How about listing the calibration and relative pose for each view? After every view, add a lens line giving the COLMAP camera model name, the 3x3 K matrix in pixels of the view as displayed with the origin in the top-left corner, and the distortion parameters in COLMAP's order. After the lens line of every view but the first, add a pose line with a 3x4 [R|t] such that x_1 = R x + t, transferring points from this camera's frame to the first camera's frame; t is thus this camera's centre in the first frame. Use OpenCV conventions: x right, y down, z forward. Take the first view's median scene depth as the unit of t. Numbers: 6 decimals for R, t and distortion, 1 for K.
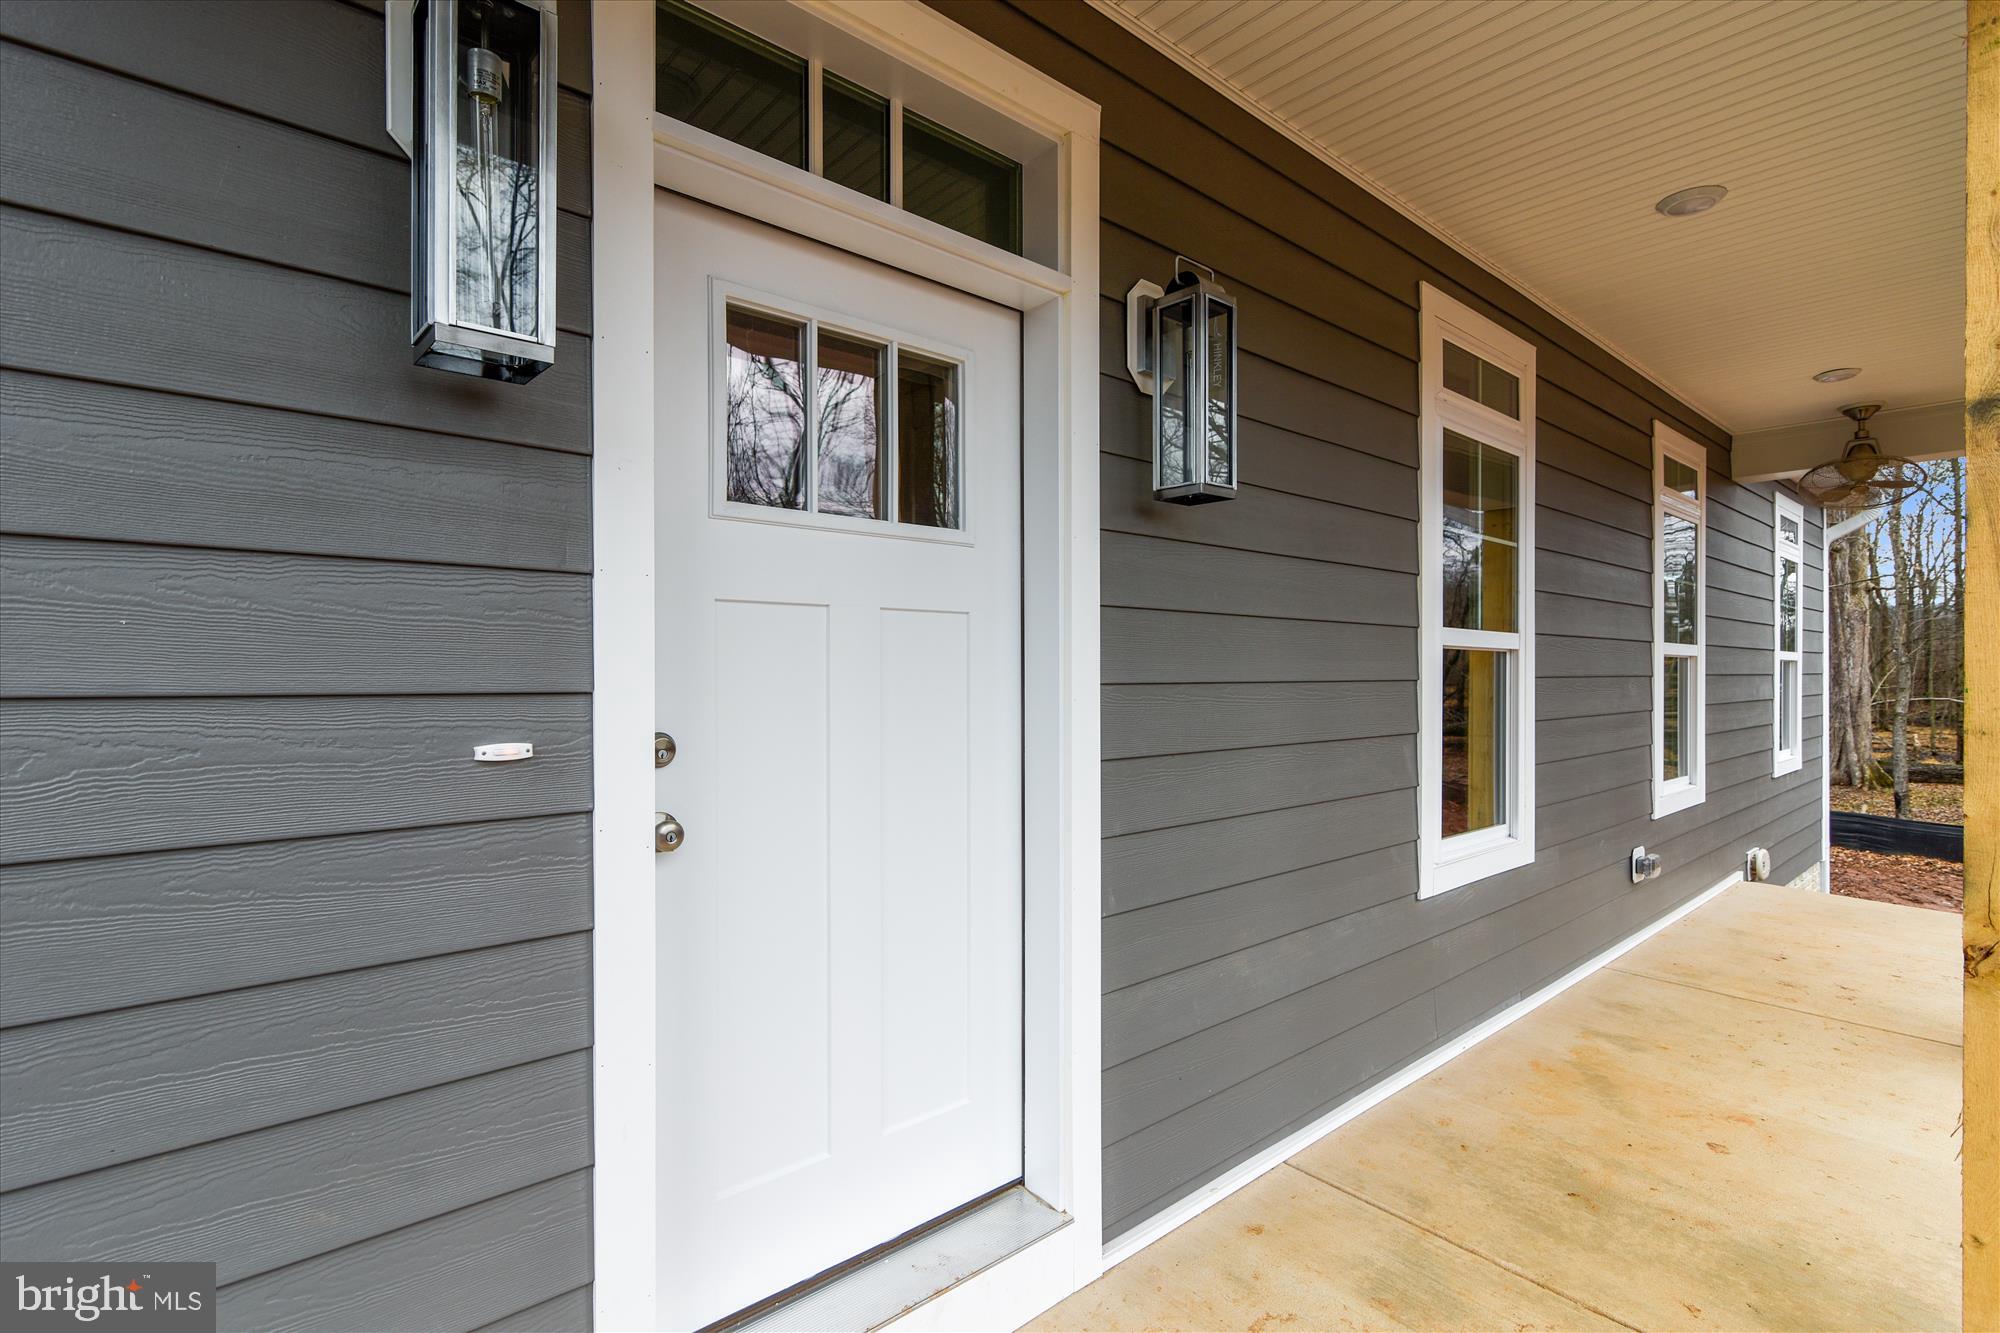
lens RADIAL K [[930.5, 0, 991.4], [0, 930.5, 662.1], [0, 0, 1]] dist [-0.004821, 0.000436]
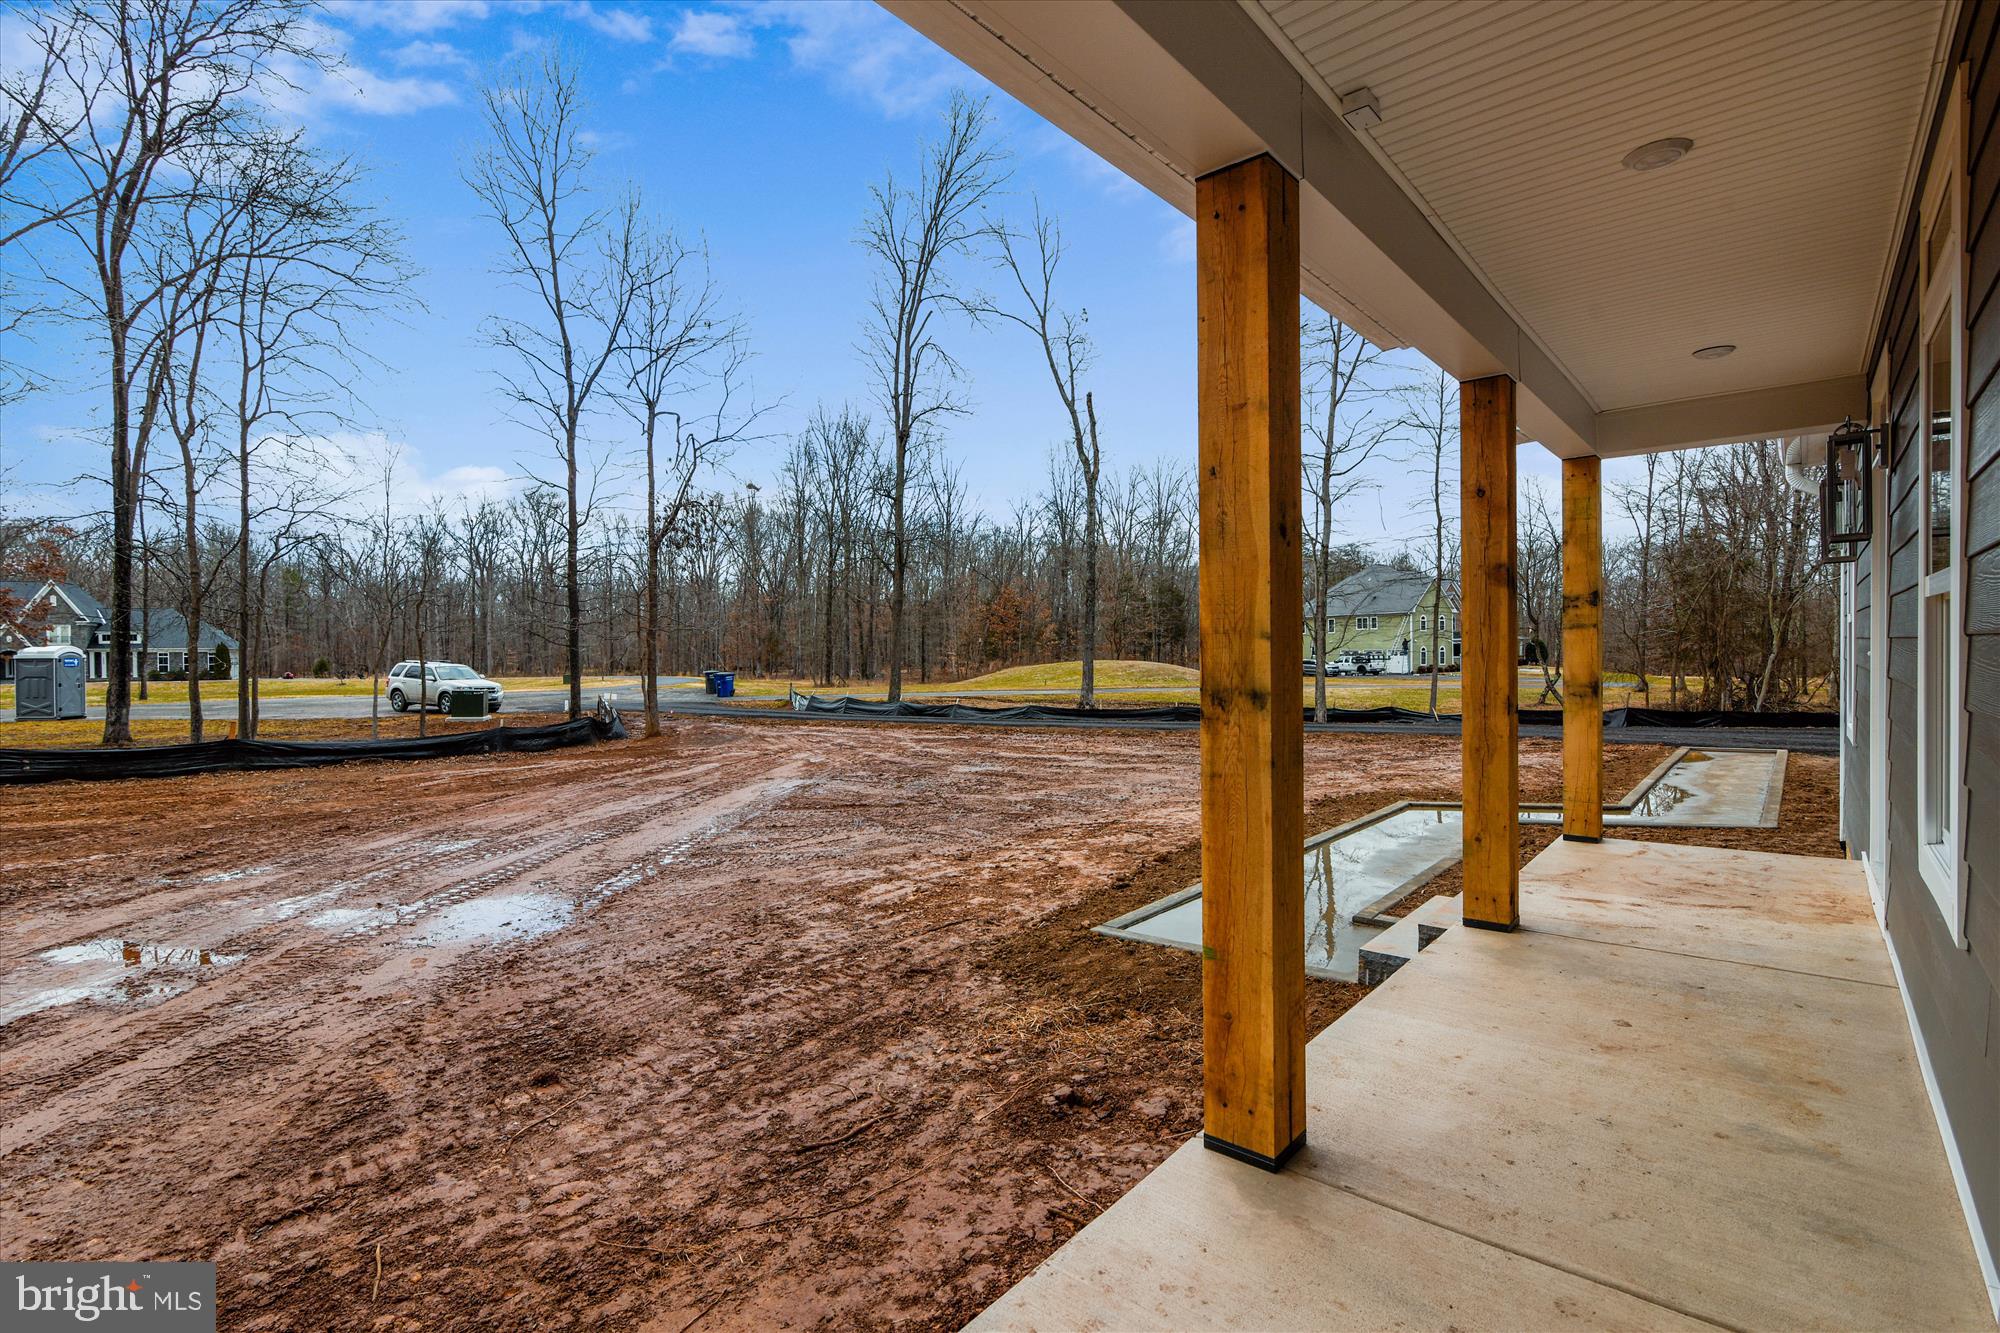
lens RADIAL K [[930.5, 0, 991.4], [0, 930.5, 662.1], [0, 0, 1]] dist [-0.004821, 0.000436]
pose [[-0.988260, 0.011169, -0.152370, 1.523818], [0.009745, 0.999902, 0.010089, 0.021960], [0.152468, 0.008485, -0.988272, 1.771682]]
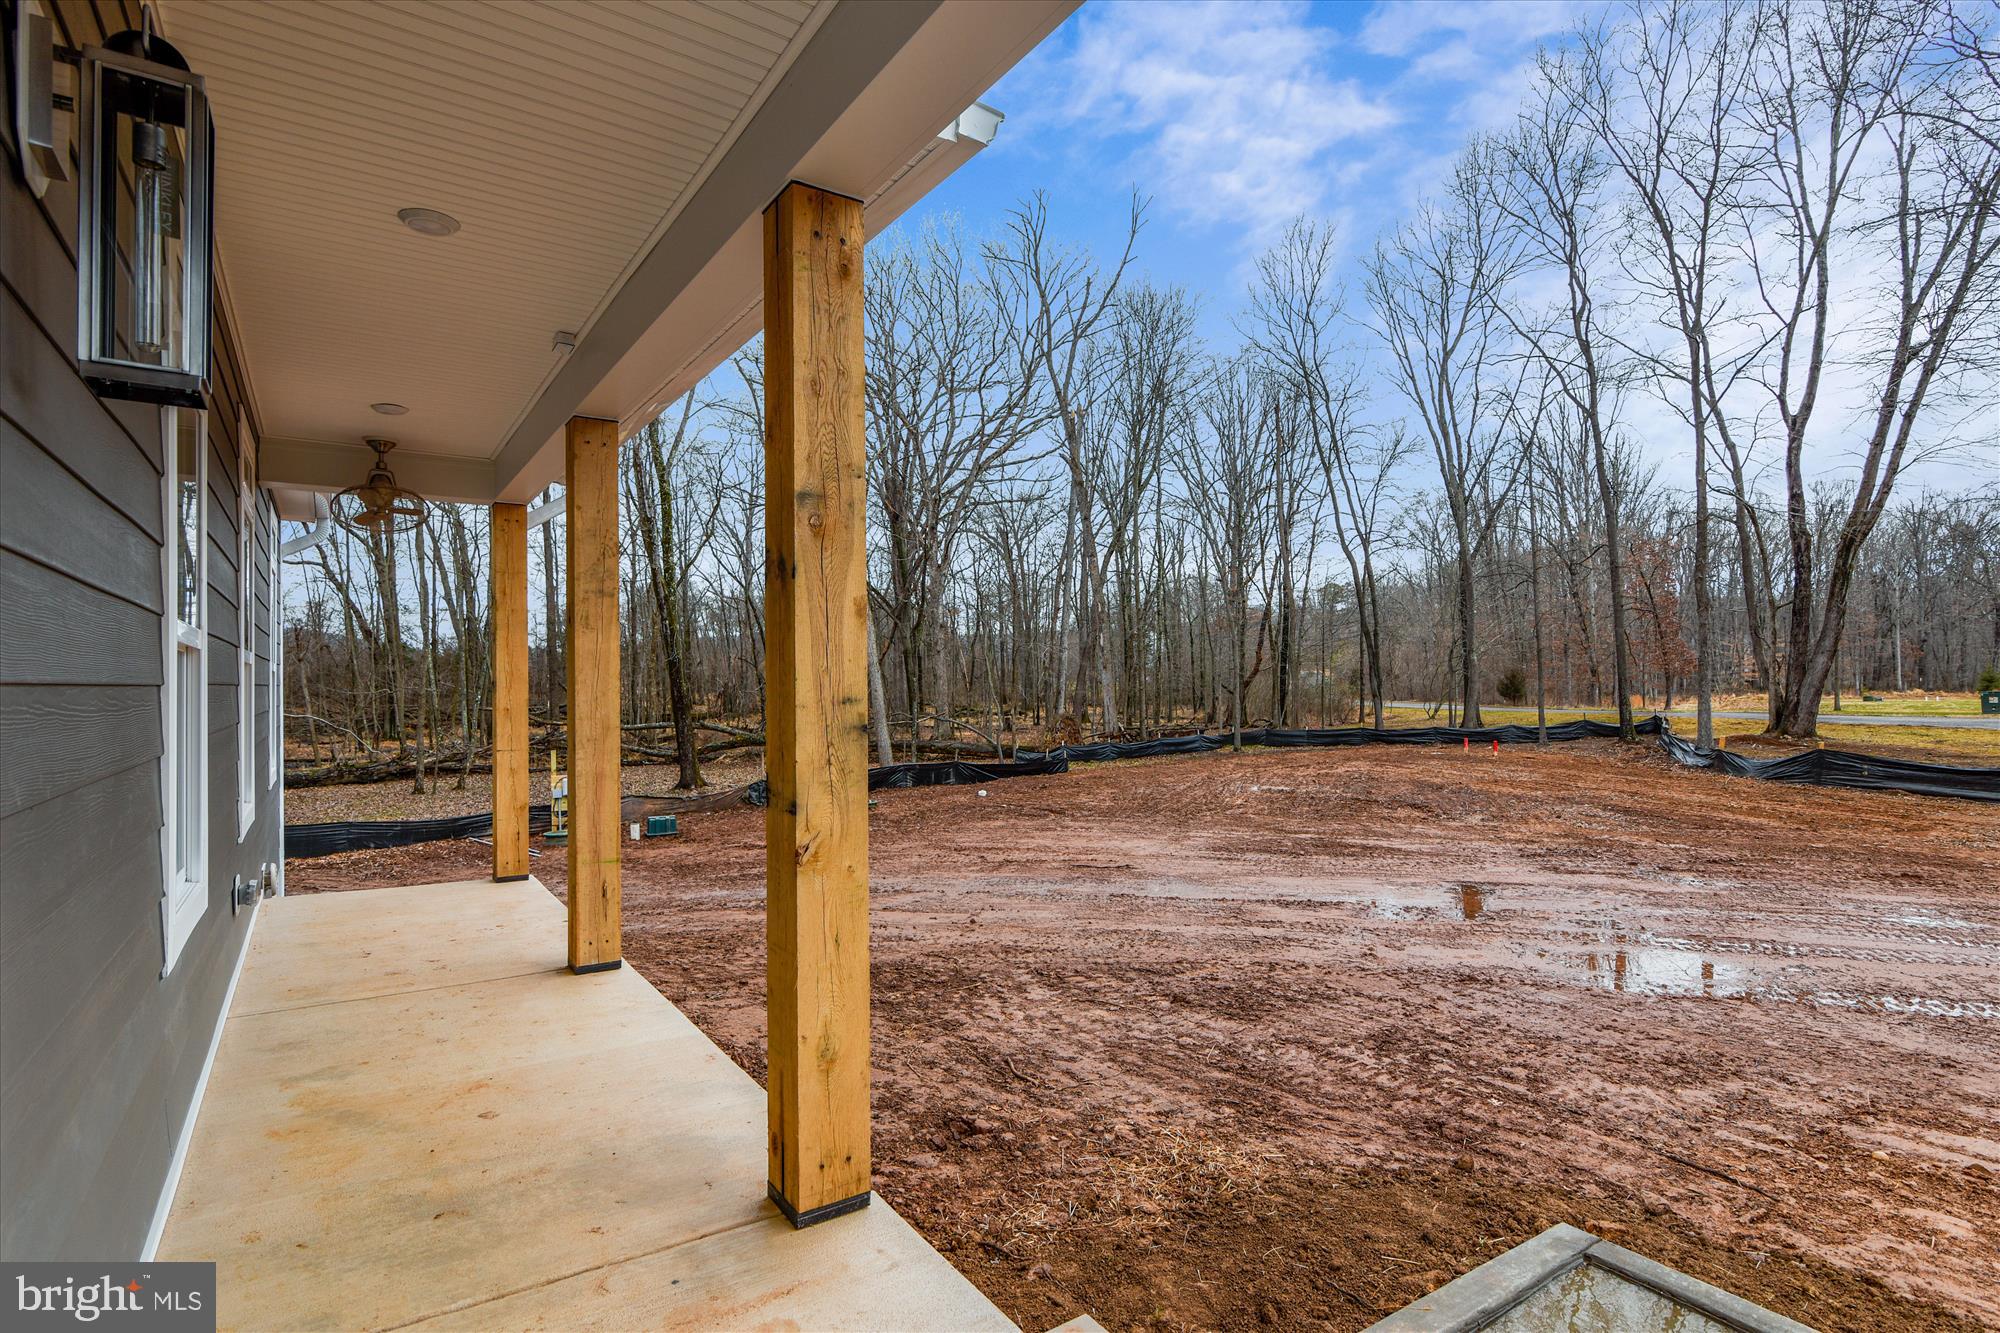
lens RADIAL K [[1006.6, 0, 990.0], [0, 1006.6, 667.0], [0, 0, 1]] dist [-0.010166, -0.000168]
pose [[0.118478, 0.006779, 0.992934, -0.265407], [0.004432, 0.999963, -0.007355, 0.010290], [-0.992947, 0.005272, 0.118444, 0.235616]]
